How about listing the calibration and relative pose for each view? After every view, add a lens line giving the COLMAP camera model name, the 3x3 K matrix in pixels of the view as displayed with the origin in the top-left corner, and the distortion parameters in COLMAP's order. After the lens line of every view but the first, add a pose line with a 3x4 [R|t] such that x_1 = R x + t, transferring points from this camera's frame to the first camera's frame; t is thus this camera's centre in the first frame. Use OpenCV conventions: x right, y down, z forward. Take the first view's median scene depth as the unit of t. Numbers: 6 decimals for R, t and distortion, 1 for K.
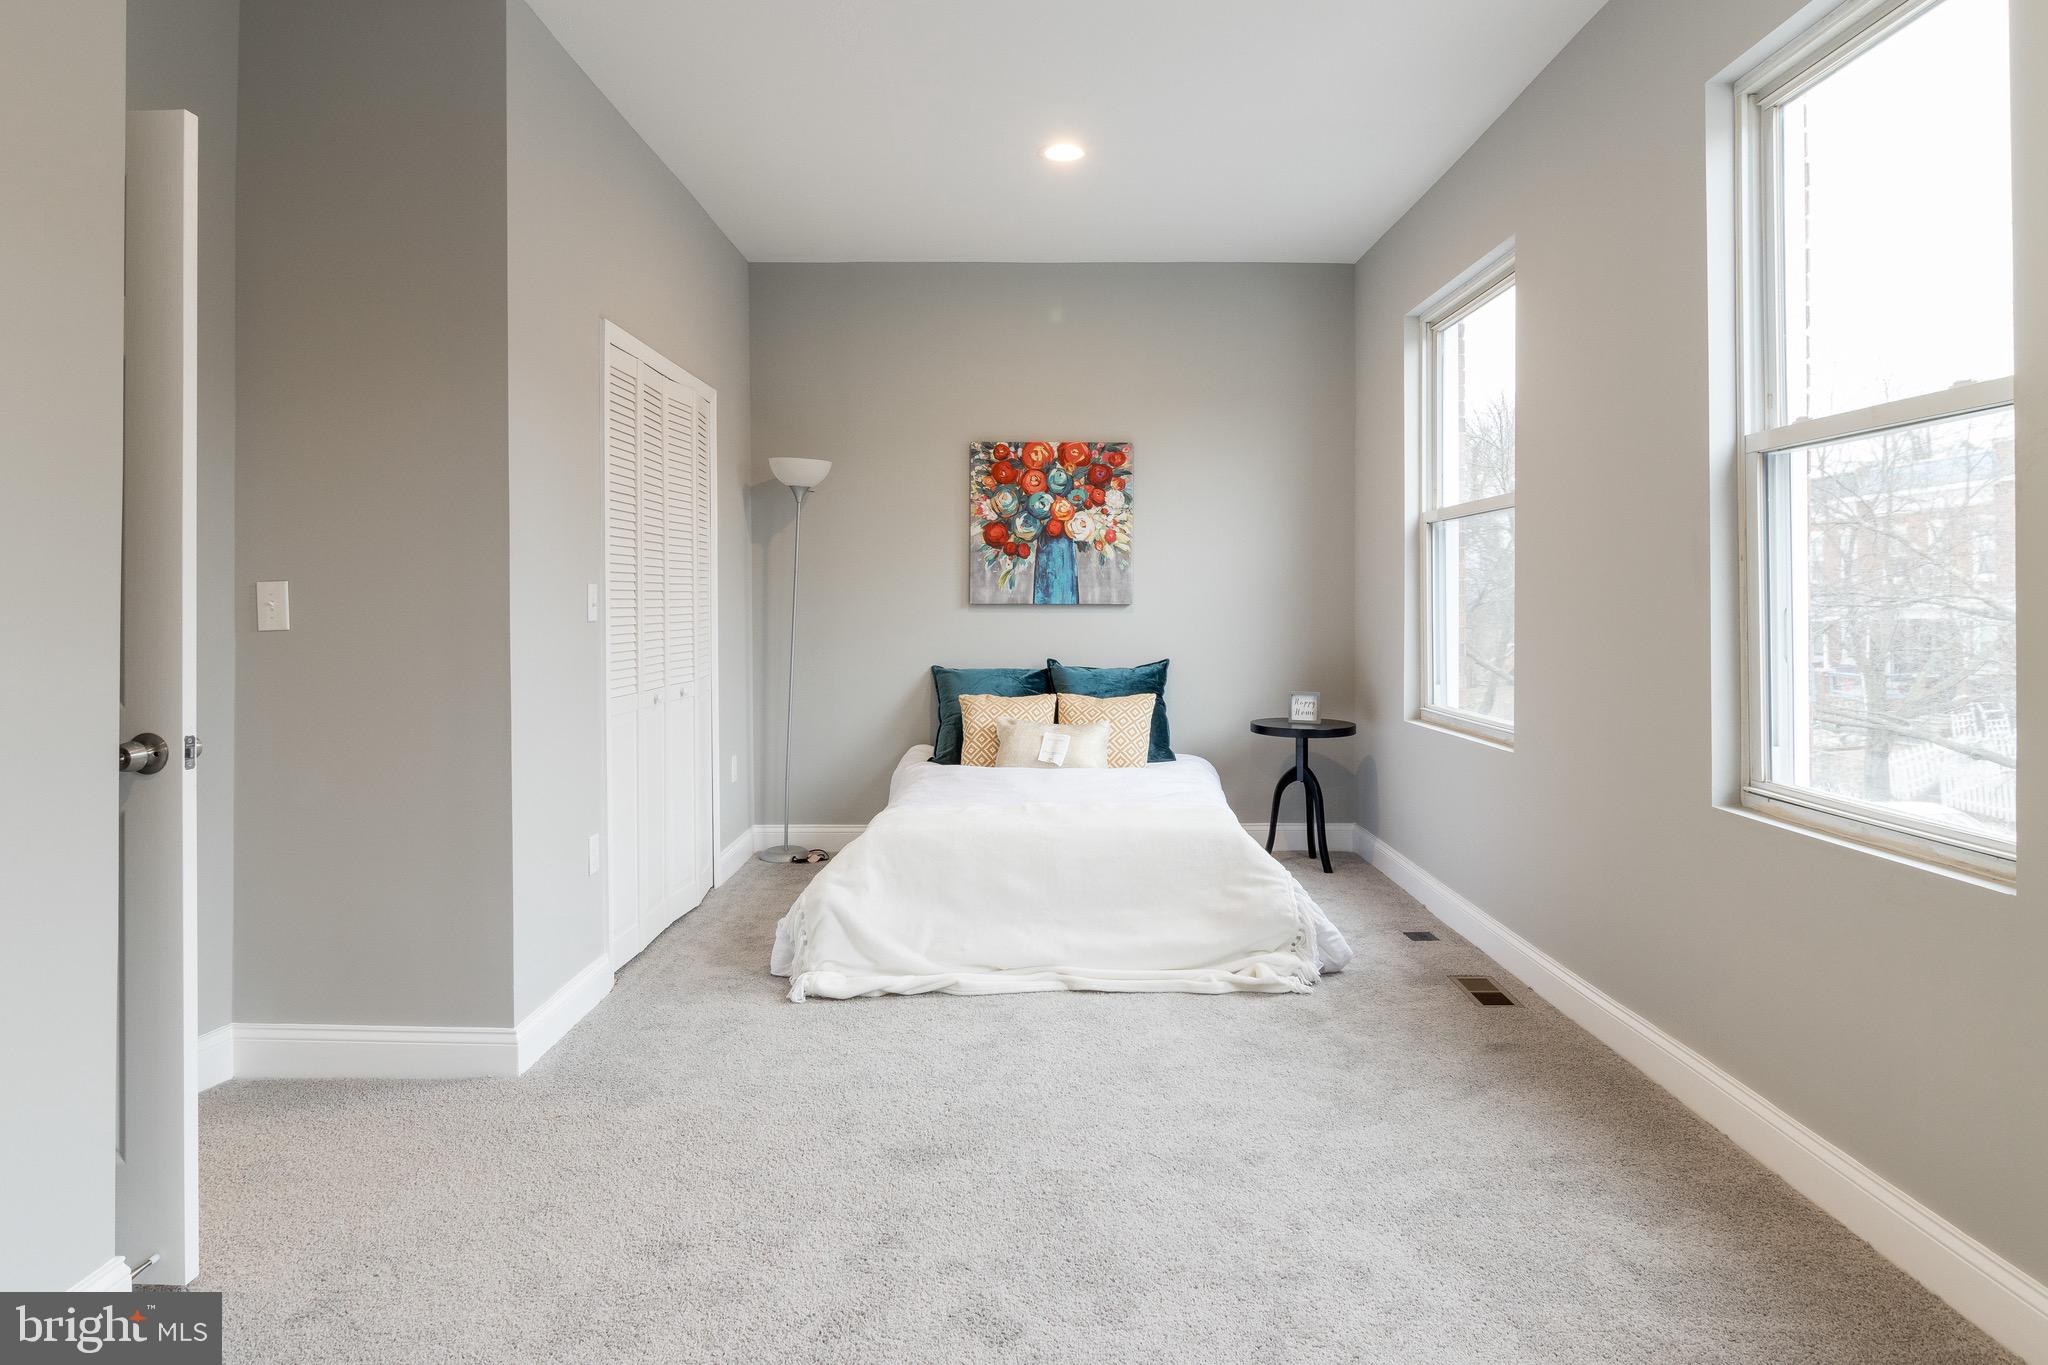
lens RADIAL K [[1208.3, 0, 1023.3], [0, 1208.3, 590.8], [0, 0, 1]] dist [-0.003307, -0.001643]
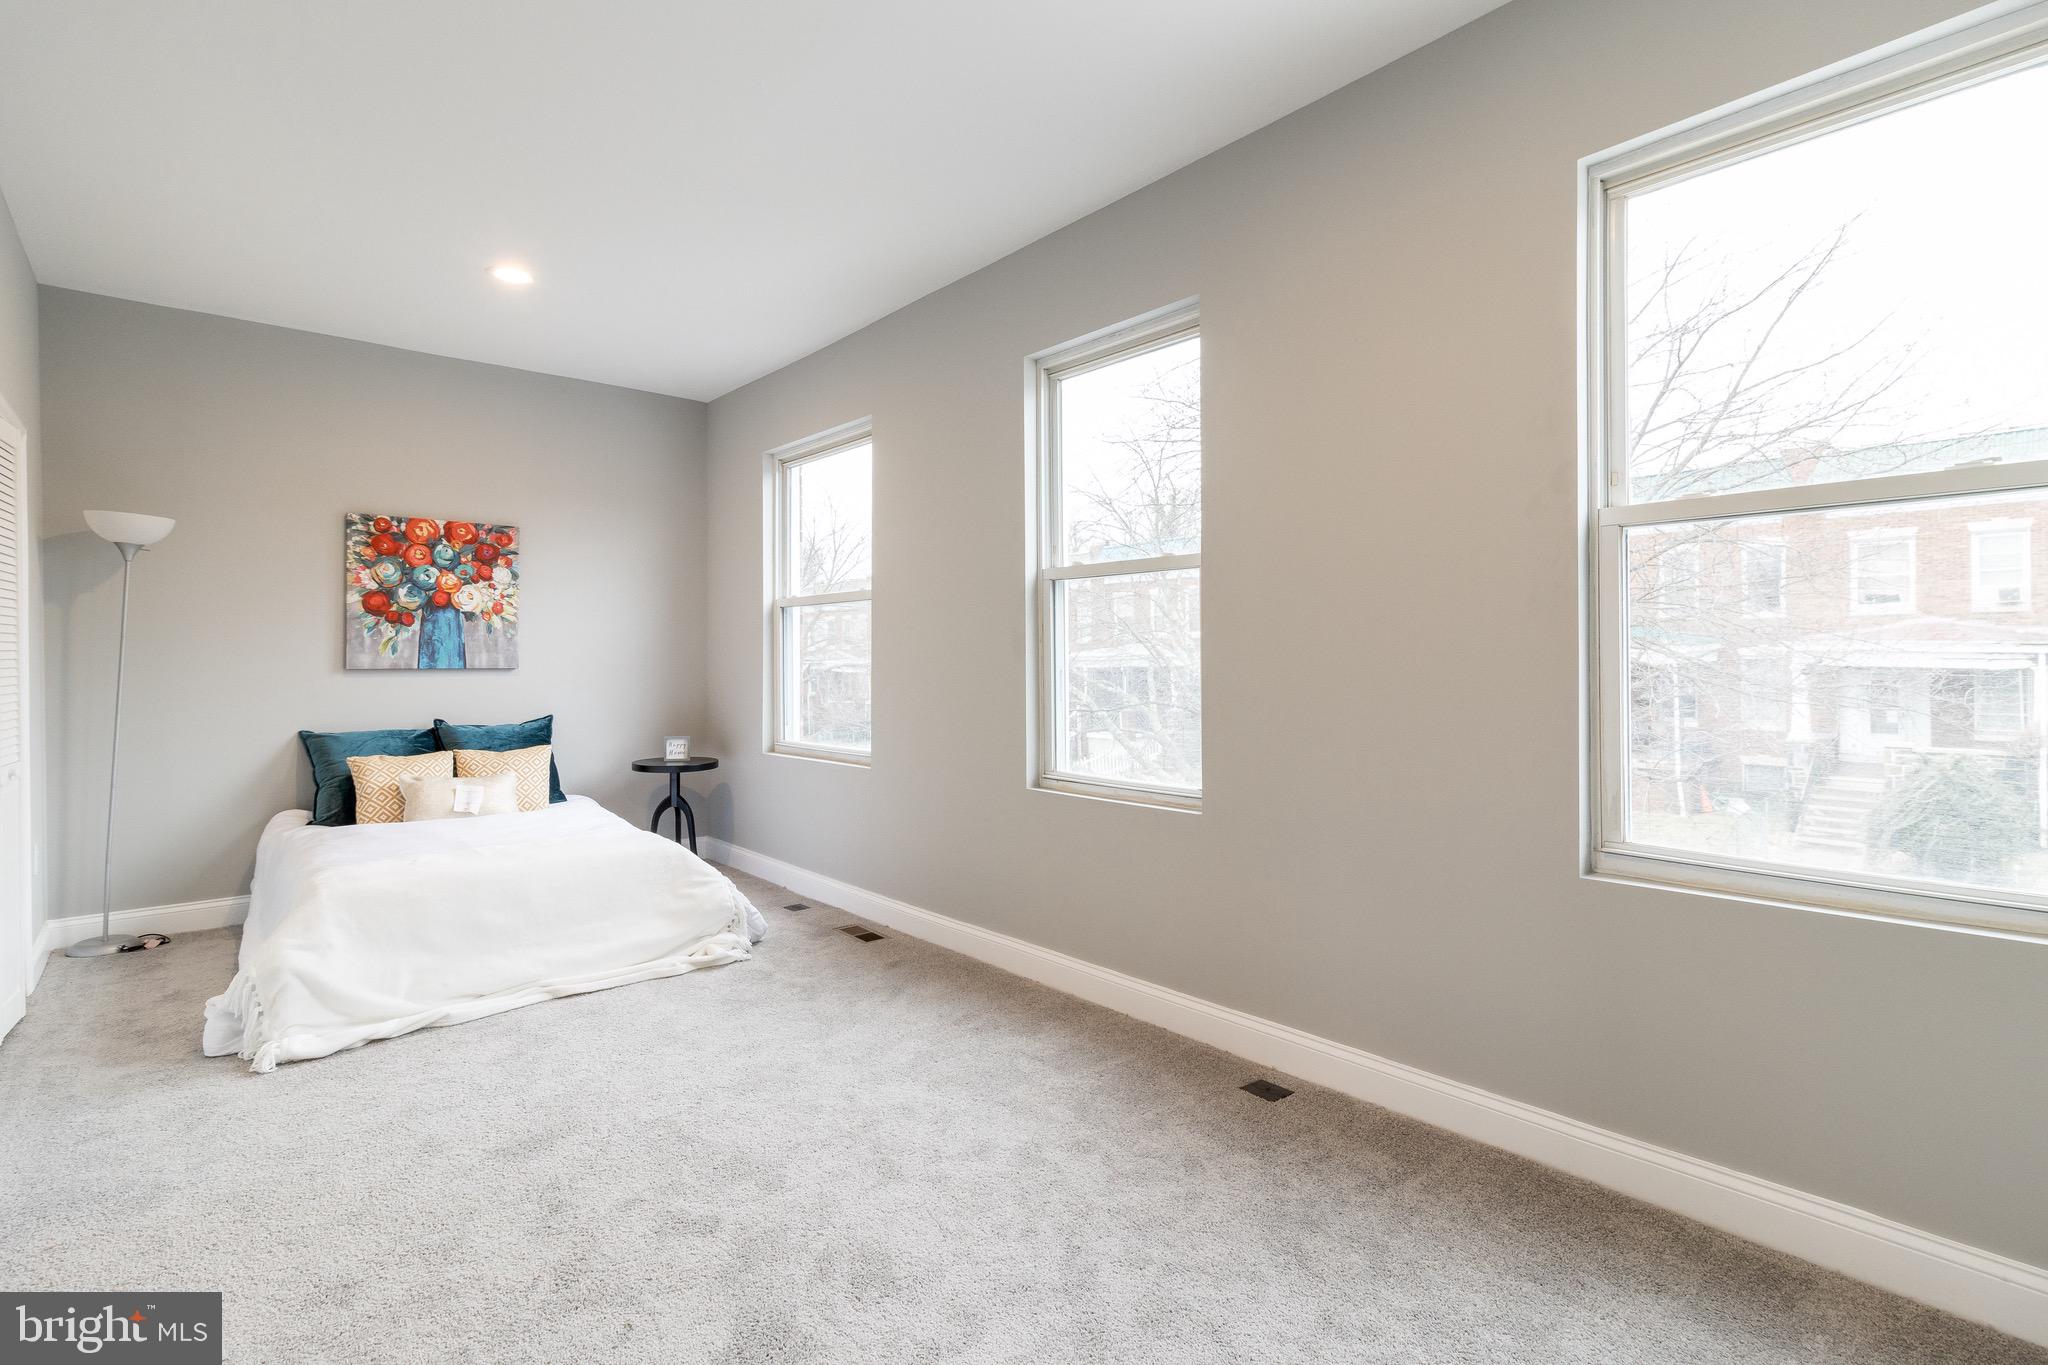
lens RADIAL K [[969.0, 0, 1031.6], [0, 969.0, 651.3], [0, 0, 1]] dist [0.004440, 0.001345]
pose [[0.759571, 0.003178, 0.650417, -0.141470], [-0.003012, 0.999995, -0.001369, -0.005139], [-0.650418, -0.000919, 0.759576, -0.013920]]
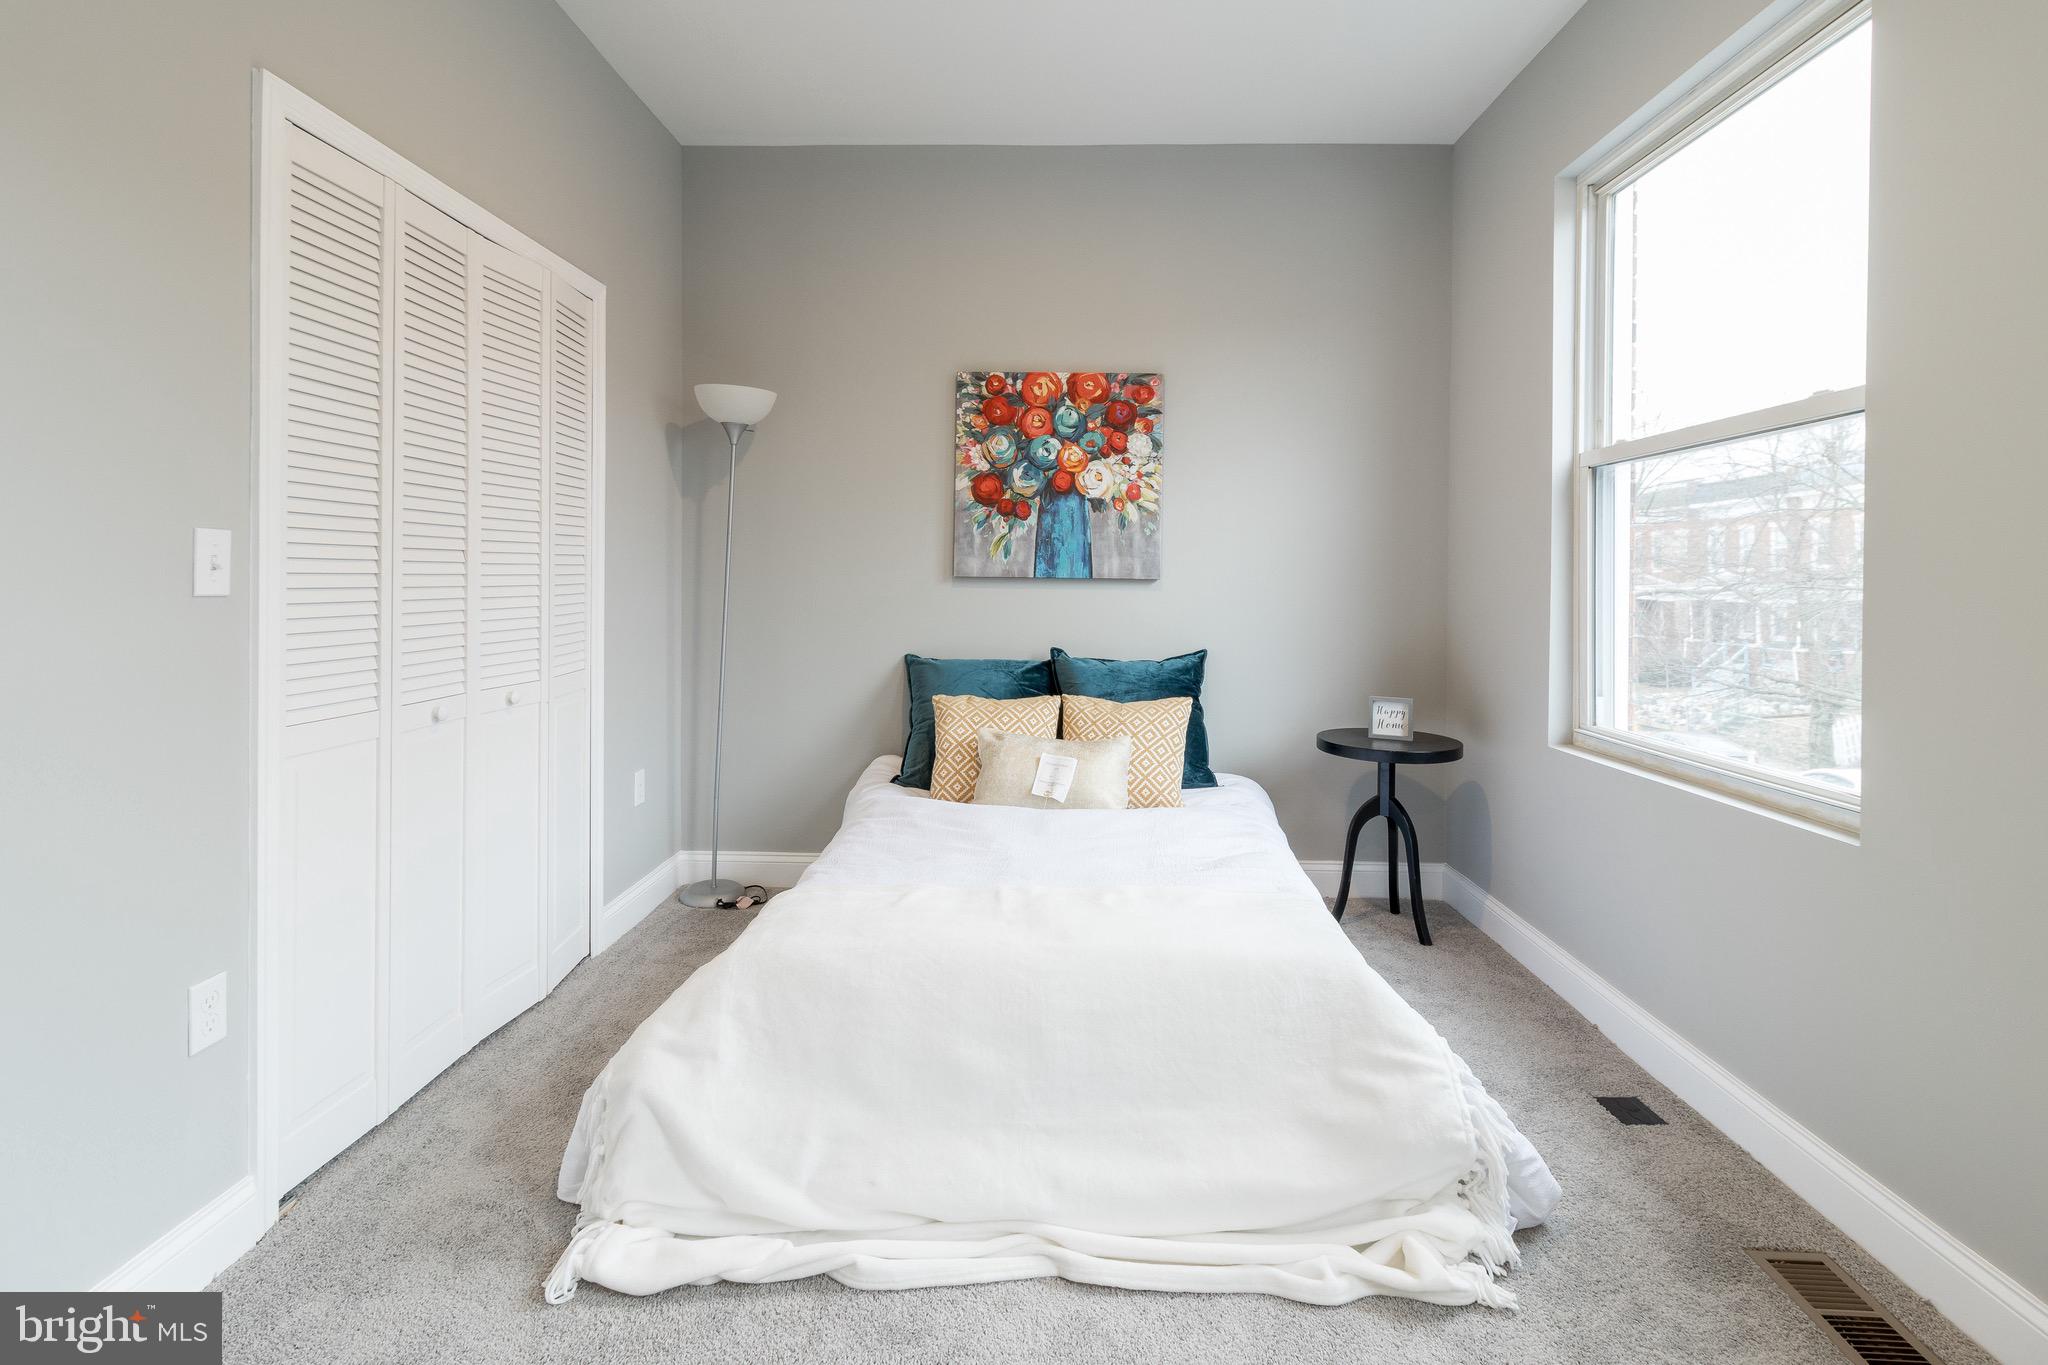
lens RADIAL K [[1028.3, 0, 998.0], [0, 1028.3, 574.4], [0, 0, 1]] dist [0.004010, 0.000704]
pose [[0.998640, 0.010286, -0.051120, 0.019241], [-0.010049, 0.999937, 0.004905, 0.005841], [0.051167, -0.004384, 0.998680, 0.334695]]
